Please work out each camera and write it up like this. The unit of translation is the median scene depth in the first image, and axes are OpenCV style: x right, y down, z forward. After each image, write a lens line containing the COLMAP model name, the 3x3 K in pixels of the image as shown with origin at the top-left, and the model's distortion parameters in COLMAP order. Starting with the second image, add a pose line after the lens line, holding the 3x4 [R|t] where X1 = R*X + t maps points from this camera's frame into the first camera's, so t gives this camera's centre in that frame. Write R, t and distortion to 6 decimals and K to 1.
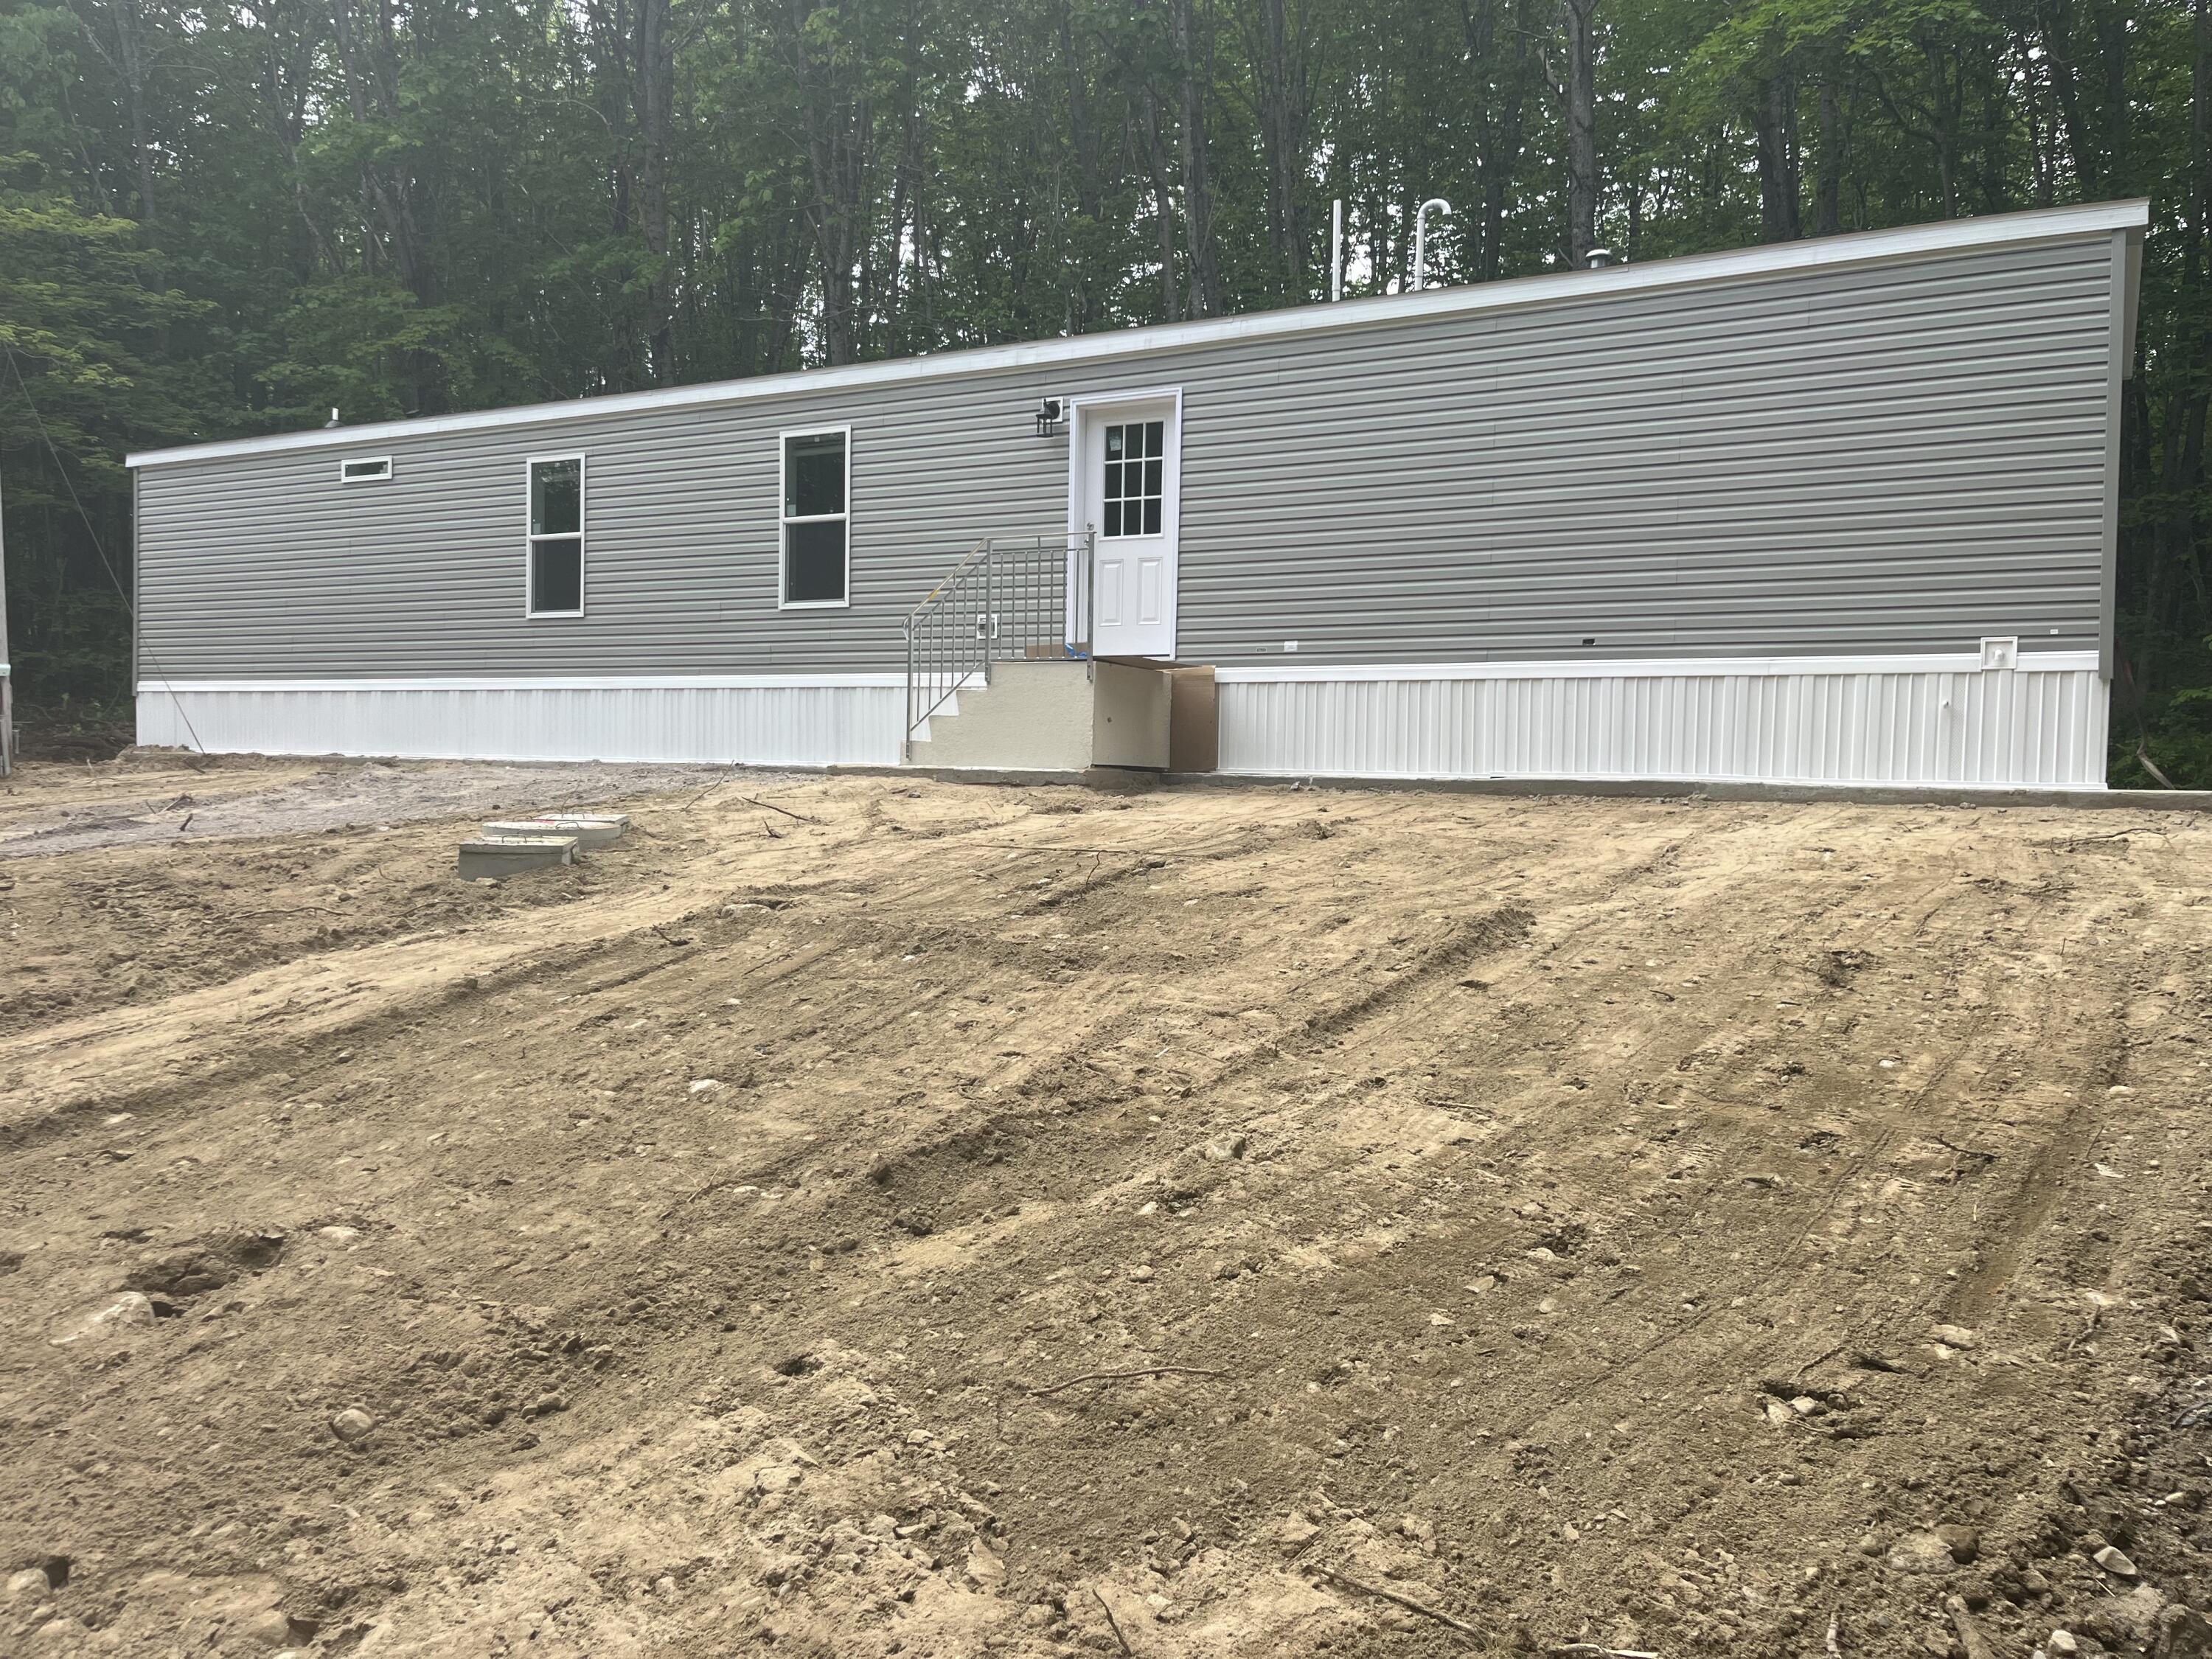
lens RADIAL K [[1661.7, 0, 1104.4], [0, 1661.7, 842.0], [0, 0, 1]] dist [0.059056, -0.087028]
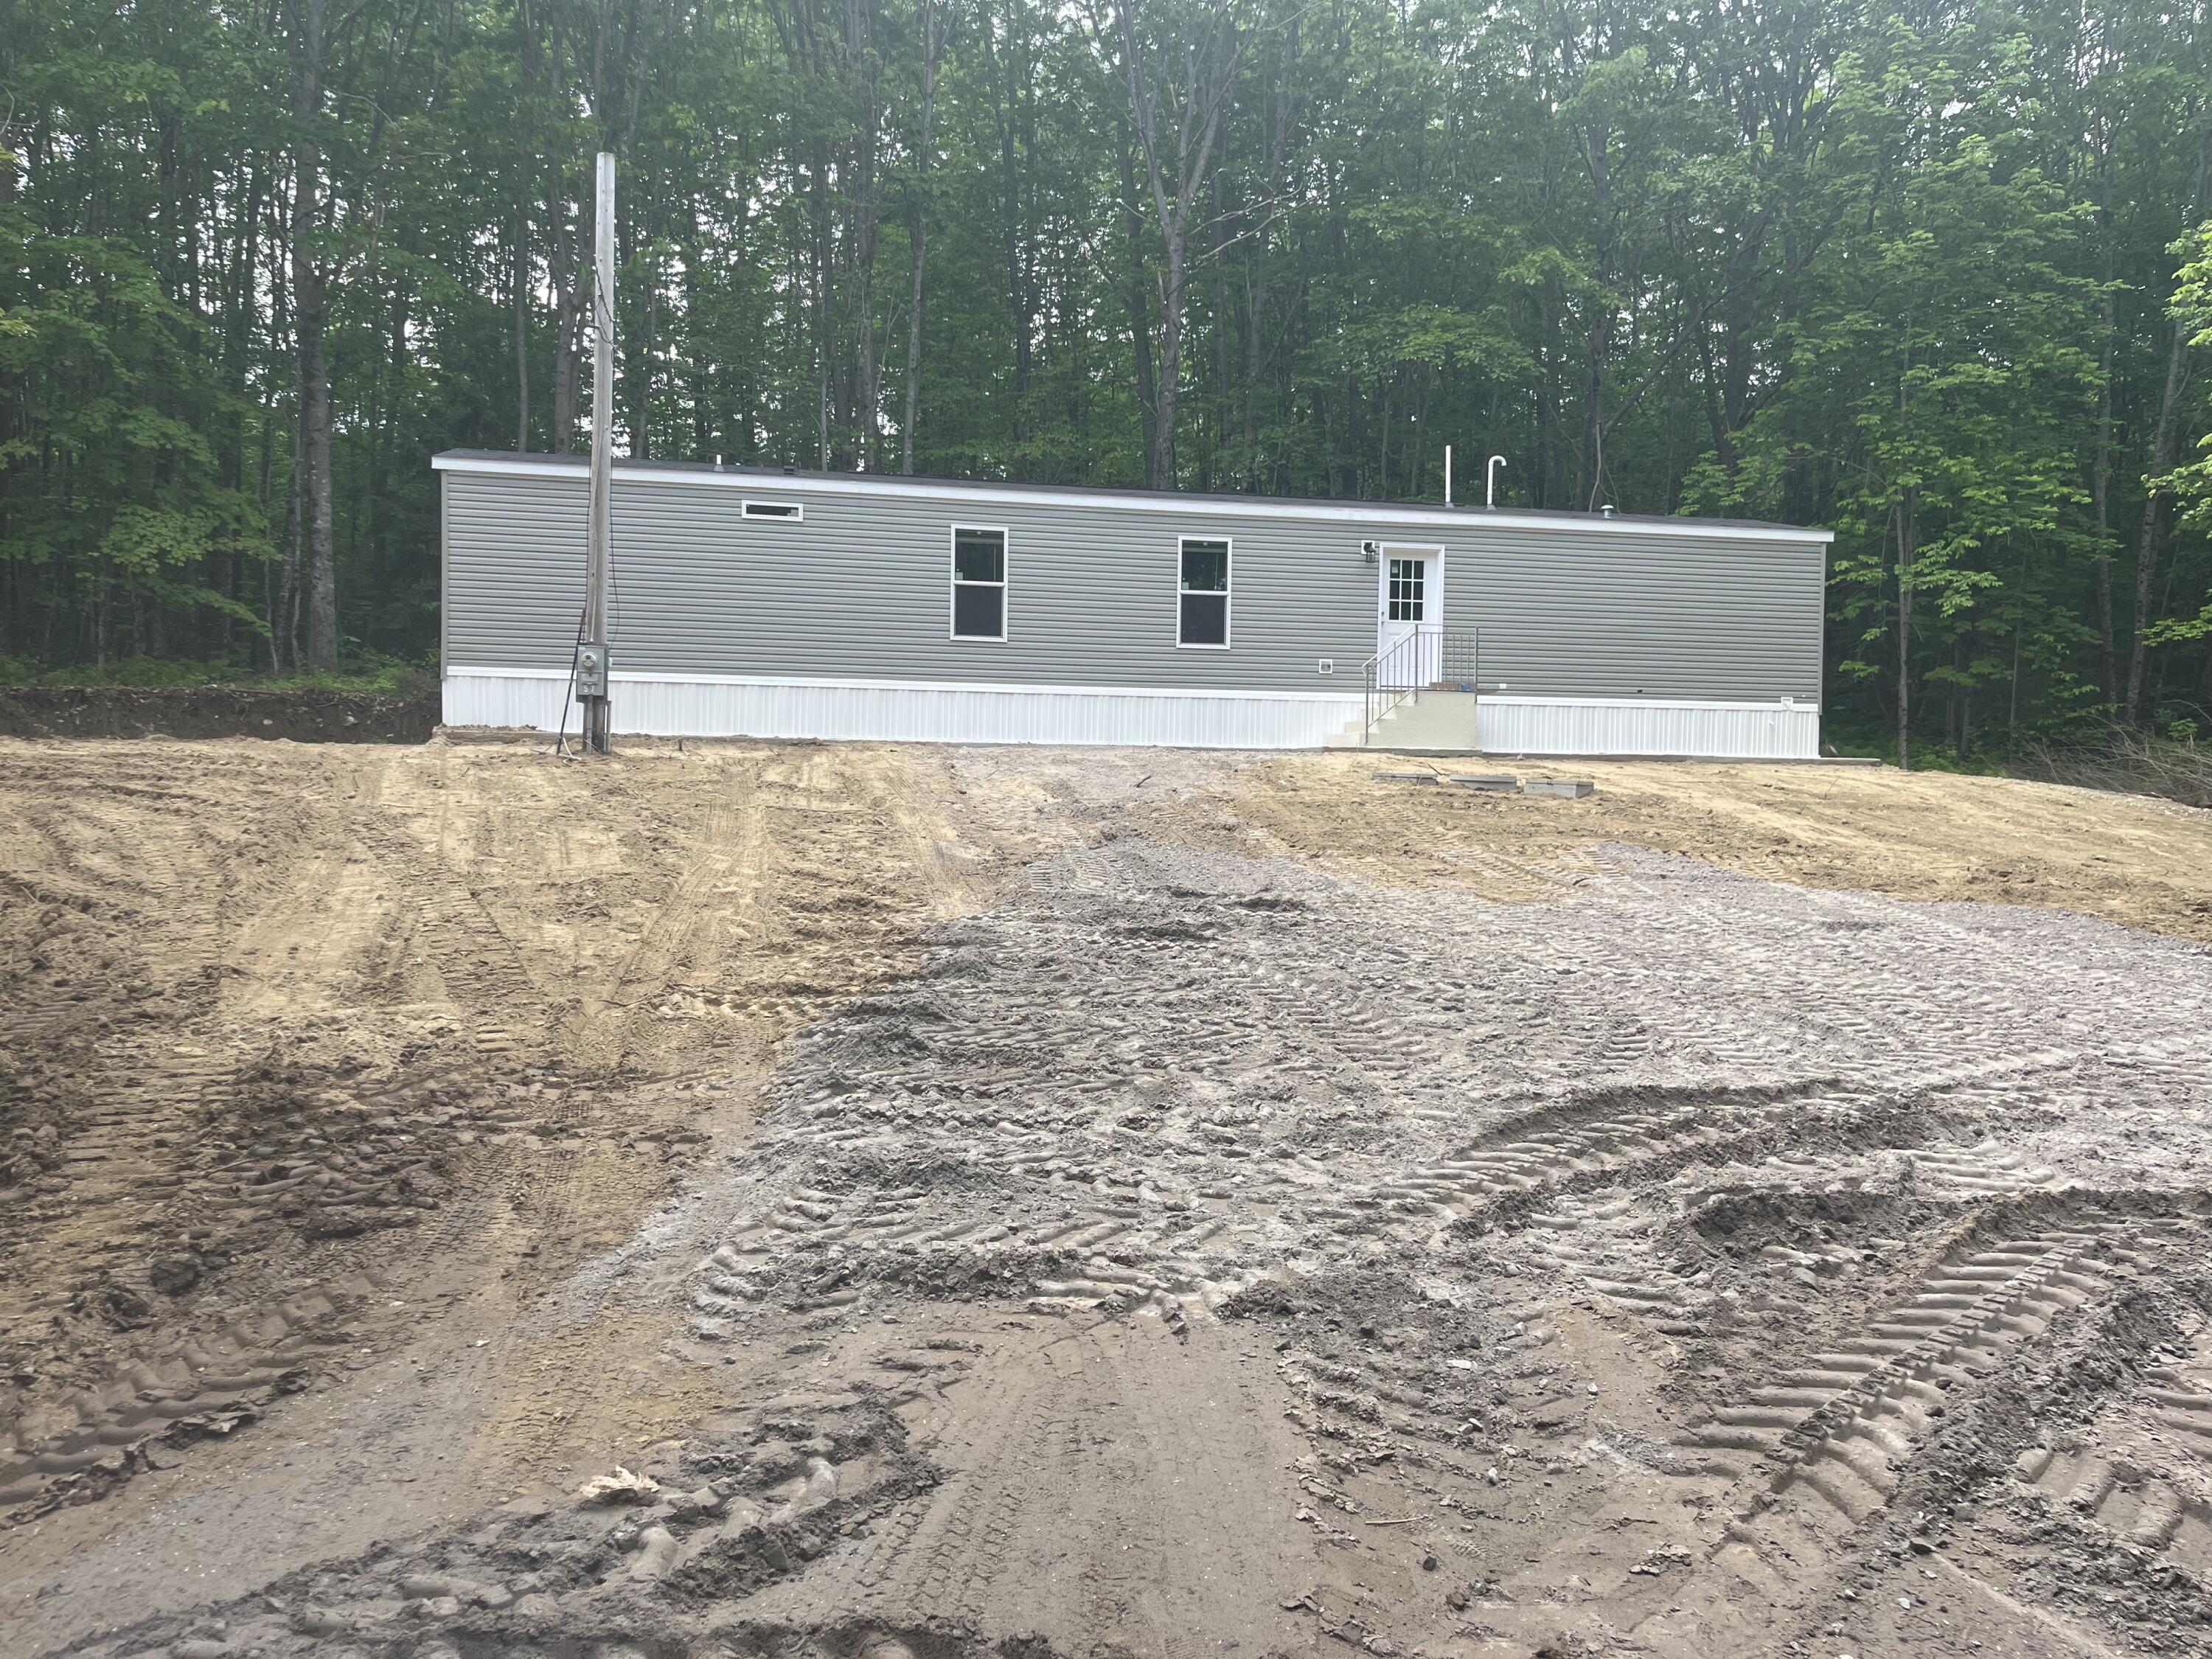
lens RADIAL K [[1661.7, 0, 1106.2], [0, 1661.7, 819.5], [0, 0, 1]] dist [0.059056, -0.087028]
pose [[0.741593, -0.026935, 0.670309, -1.444041], [0.027850, 0.999568, 0.009354, 0.006700], [-0.670271, 0.011732, 0.742023, -0.128239]]
